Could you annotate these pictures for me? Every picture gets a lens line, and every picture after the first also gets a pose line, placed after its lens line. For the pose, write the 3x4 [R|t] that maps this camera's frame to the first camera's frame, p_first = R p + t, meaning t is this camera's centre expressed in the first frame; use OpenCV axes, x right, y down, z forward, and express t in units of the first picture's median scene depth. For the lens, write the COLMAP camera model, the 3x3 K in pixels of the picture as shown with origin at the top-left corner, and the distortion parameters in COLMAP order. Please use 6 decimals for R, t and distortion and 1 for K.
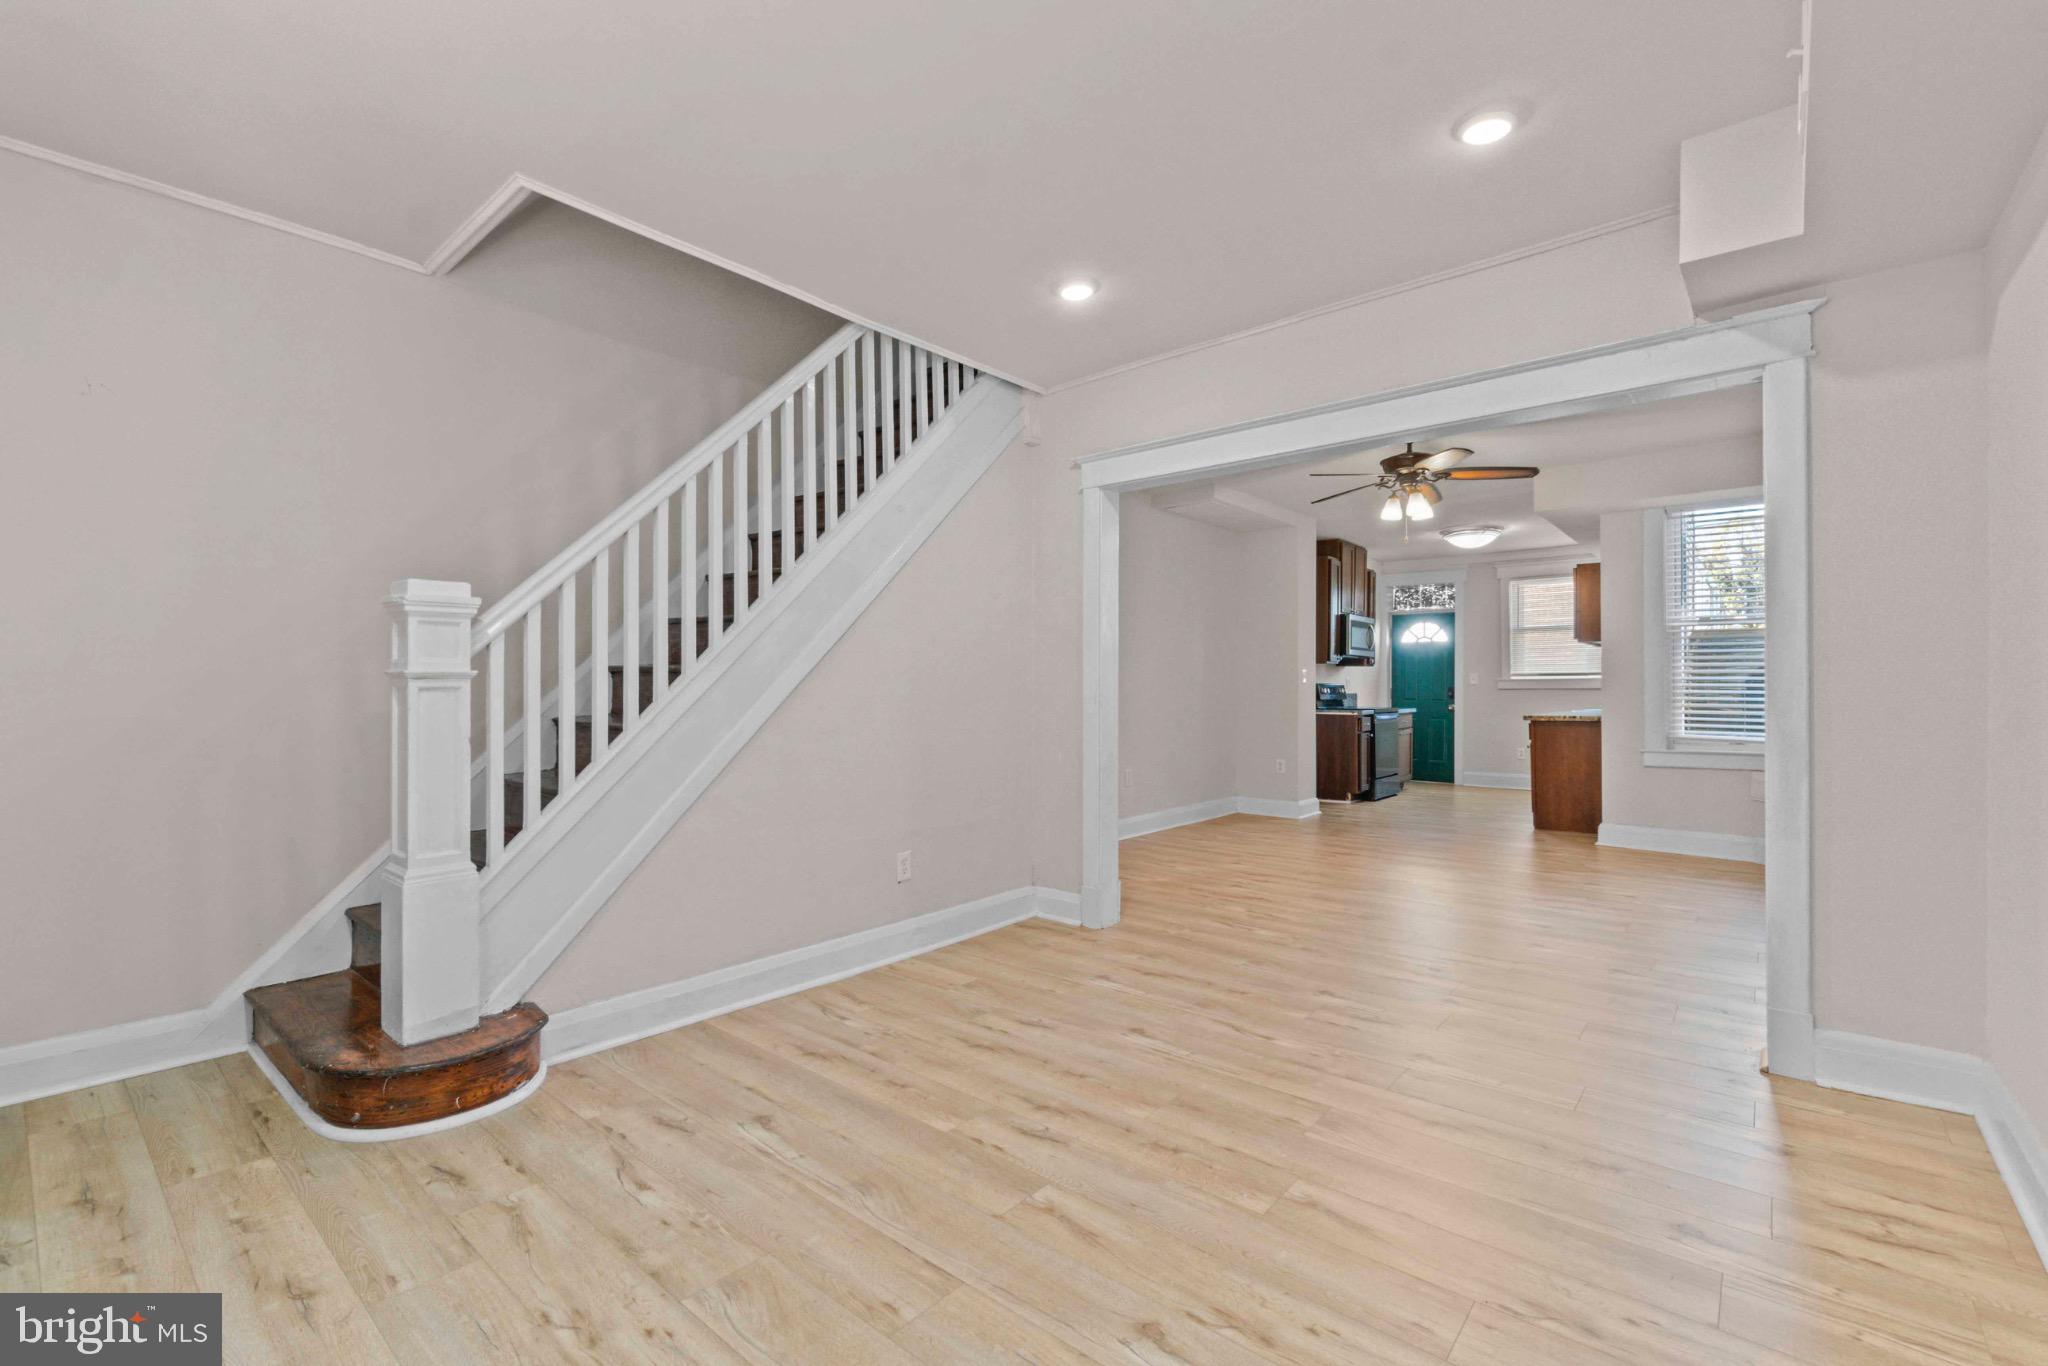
lens RADIAL K [[887.3, 0, 1015.6], [0, 887.3, 675.2], [0, 0, 1]] dist [-0.006579, 0.000167]
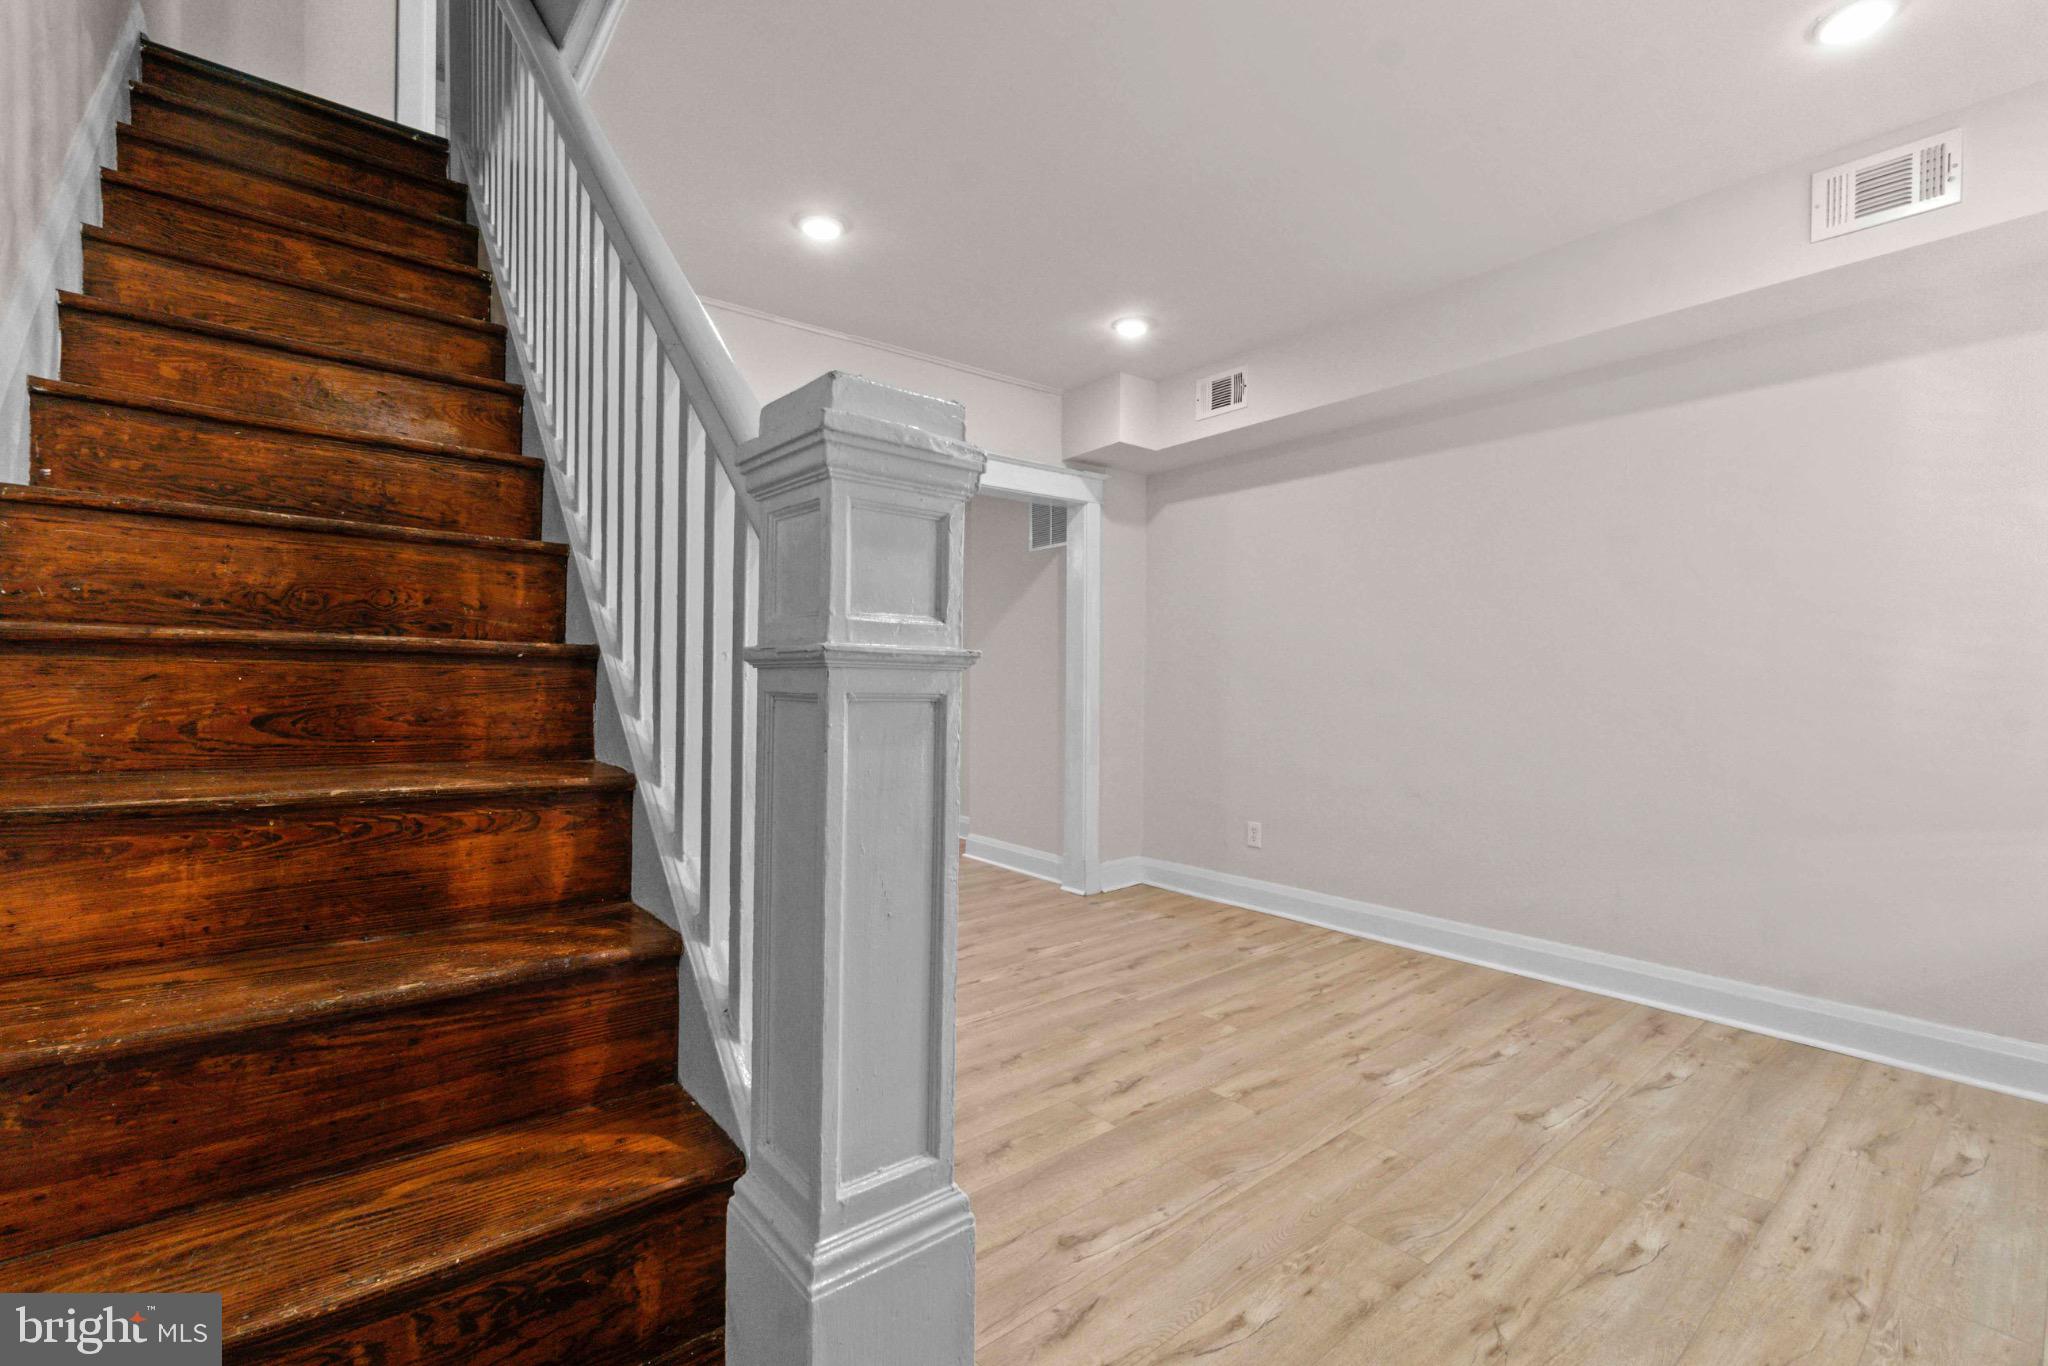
lens RADIAL K [[887.9, 0, 1017.7], [0, 887.9, 677.6], [0, 0, 1]] dist [0.000019, -0.001085]
pose [[0.176501, 0.002286, 0.984298, -0.383770], [-0.012594, 0.999921, -0.000064, 0.002593], [-0.984220, -0.012385, 0.176515, 0.330145]]
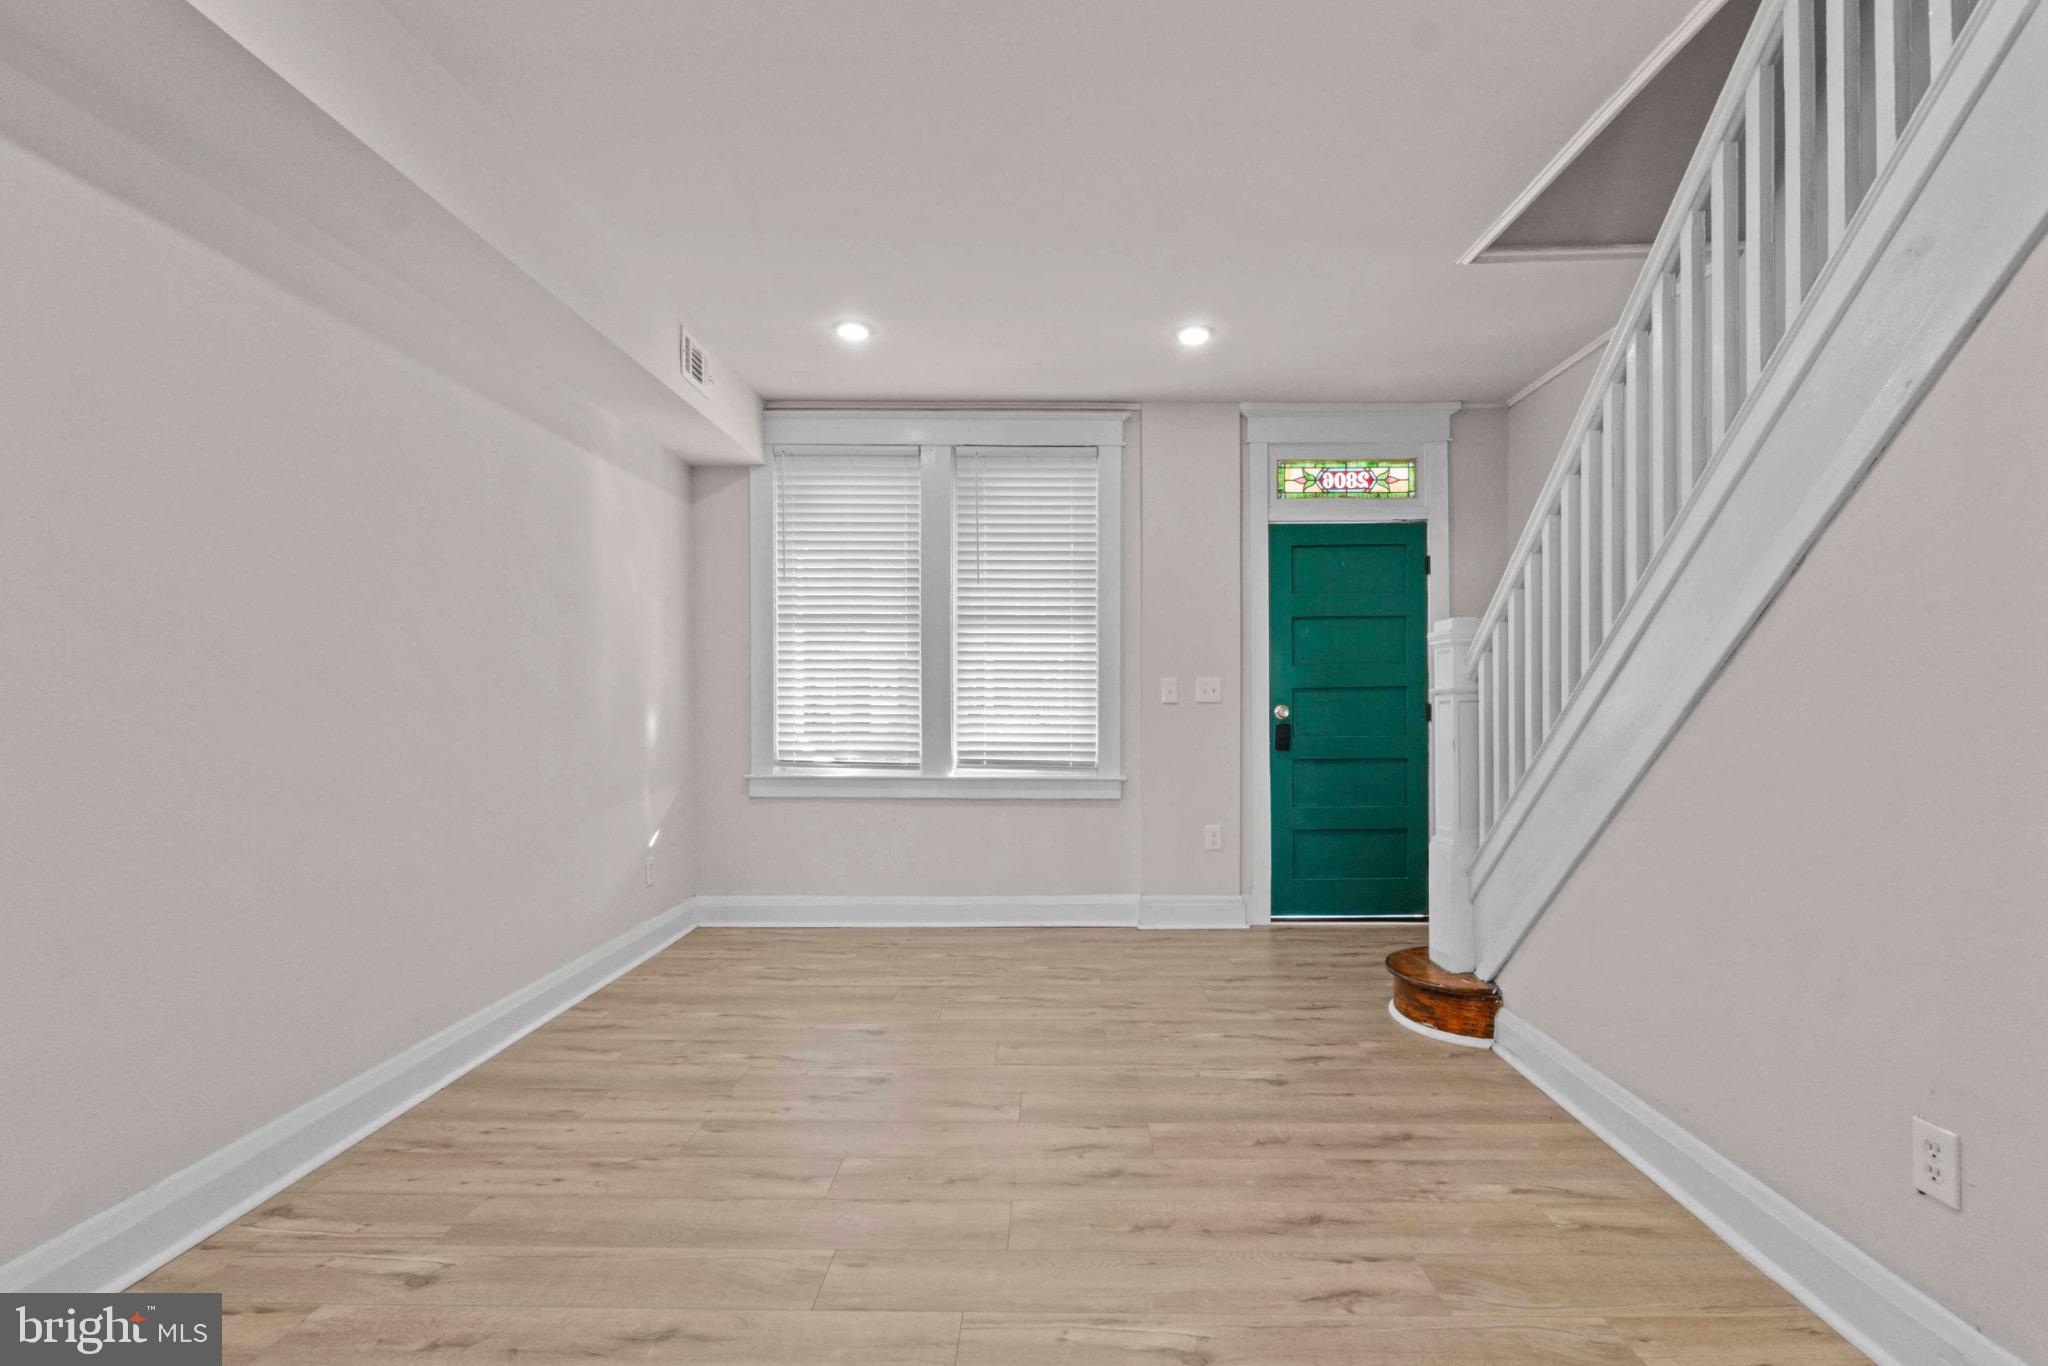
lens RADIAL K [[908.8, 0, 1051.4], [0, 908.8, 720.5], [0, 0, 1]] dist [-0.017248, -0.000078]
pose [[-0.760595, 0.011142, -0.649131, 0.246273], [0.006019, 0.999931, 0.010111, 0.009283], [0.649199, 0.003784, -0.760610, 0.611970]]
